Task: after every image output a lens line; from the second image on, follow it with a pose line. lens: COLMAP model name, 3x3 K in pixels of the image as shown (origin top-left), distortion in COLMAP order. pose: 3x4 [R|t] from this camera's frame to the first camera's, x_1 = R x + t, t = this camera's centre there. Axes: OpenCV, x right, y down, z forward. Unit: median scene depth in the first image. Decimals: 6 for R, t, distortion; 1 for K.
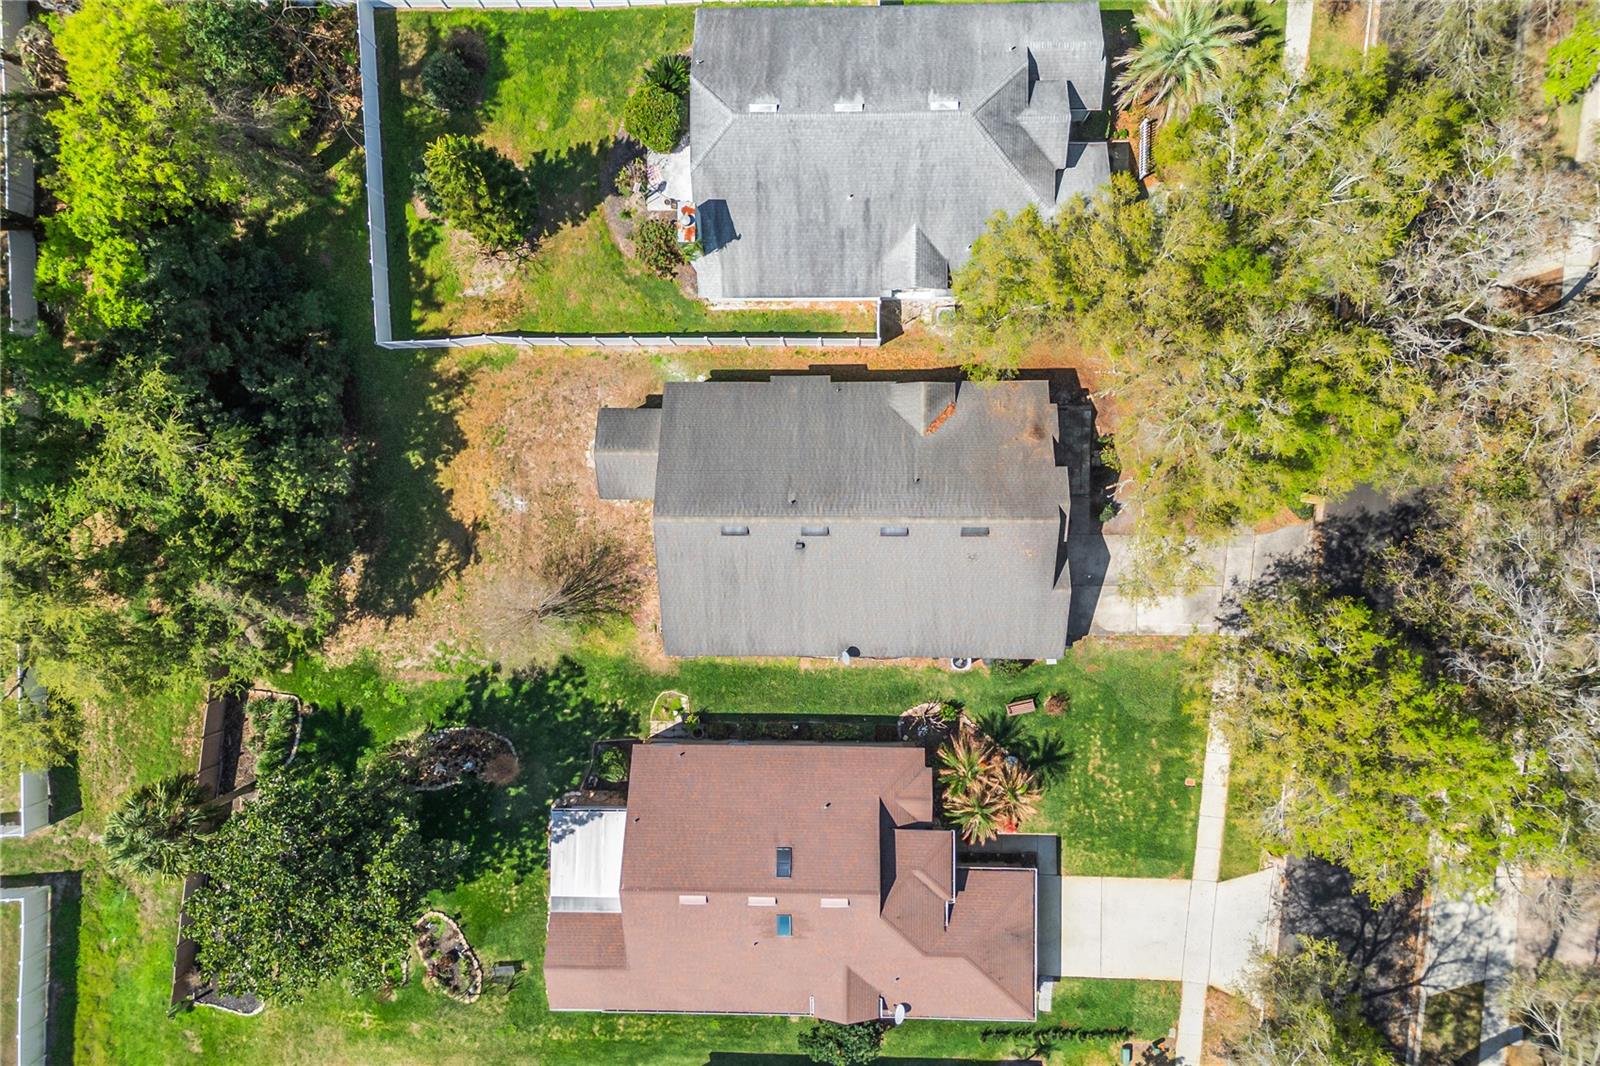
lens RADIAL K [[1070.7, 0, 800.0], [0, 1070.7, 533.0], [0, 0, 1]] dist [0.001651, -0.000054]
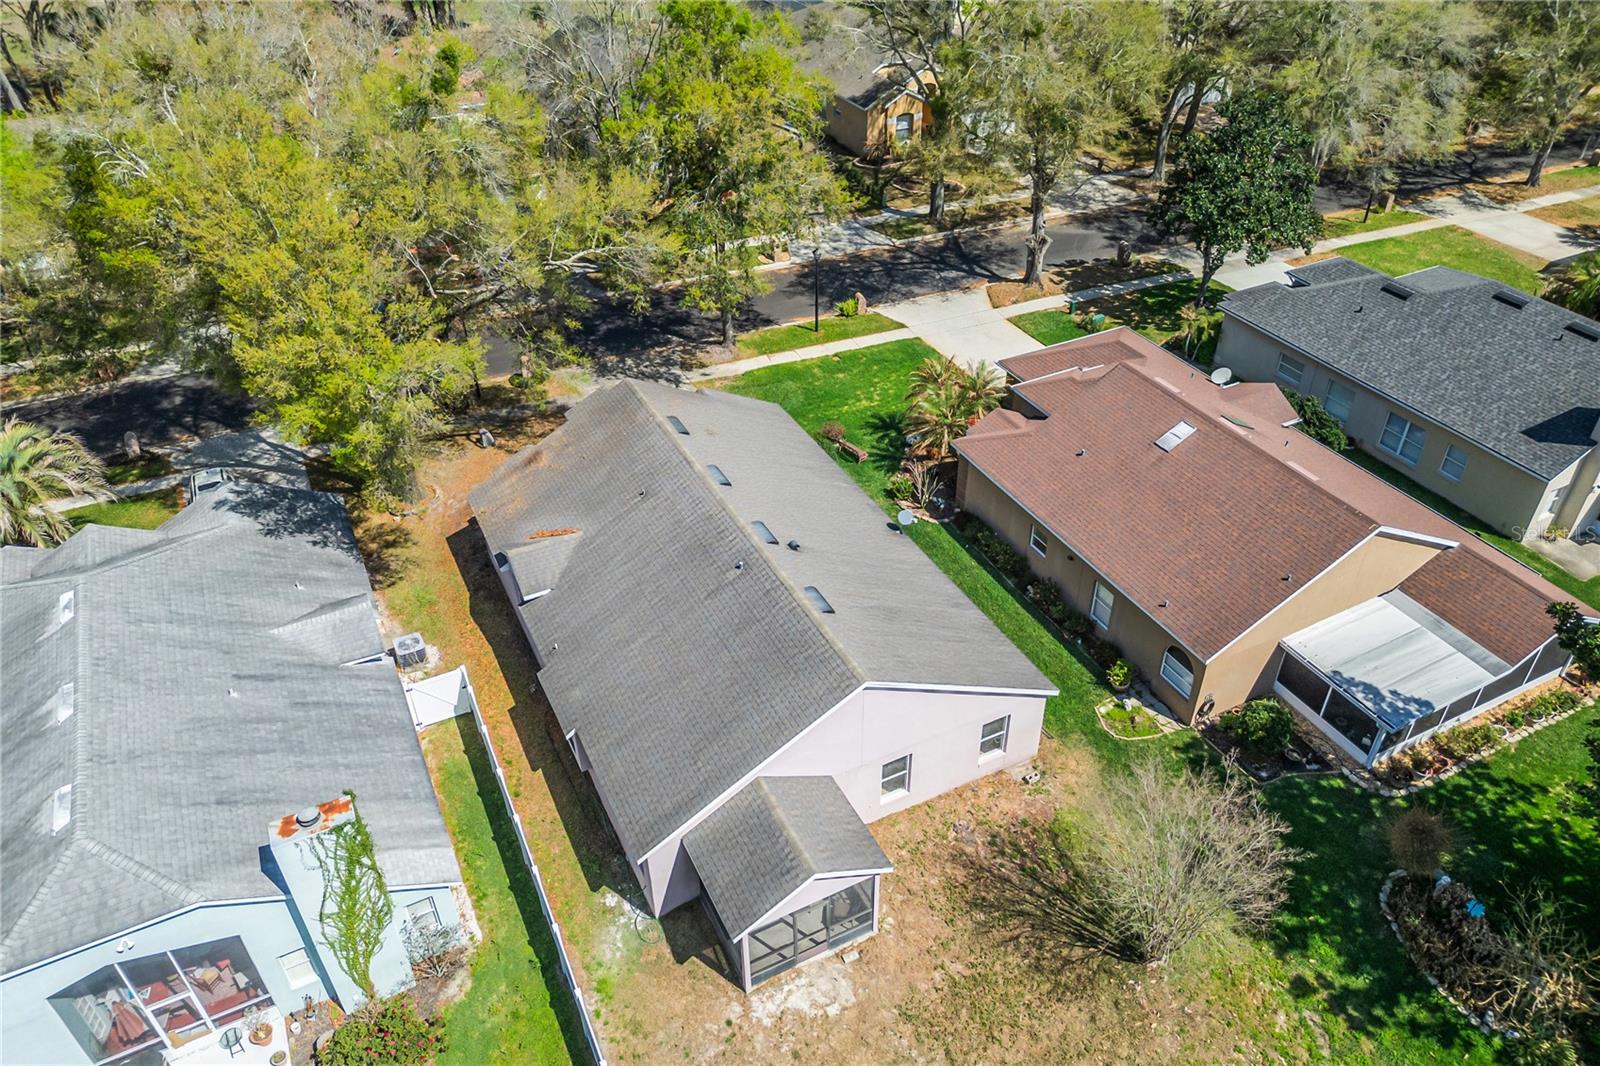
lens RADIAL K [[1070.7, 0, 800.0], [0, 1070.7, 533.0], [0, 0, 1]] dist [0.001651, -0.000054]
pose [[-0.450526, -0.528915, 0.719219, -0.426220], [0.892124, -0.297200, 0.340274, -0.188223], [0.033776, 0.794935, 0.605754, 0.525373]]
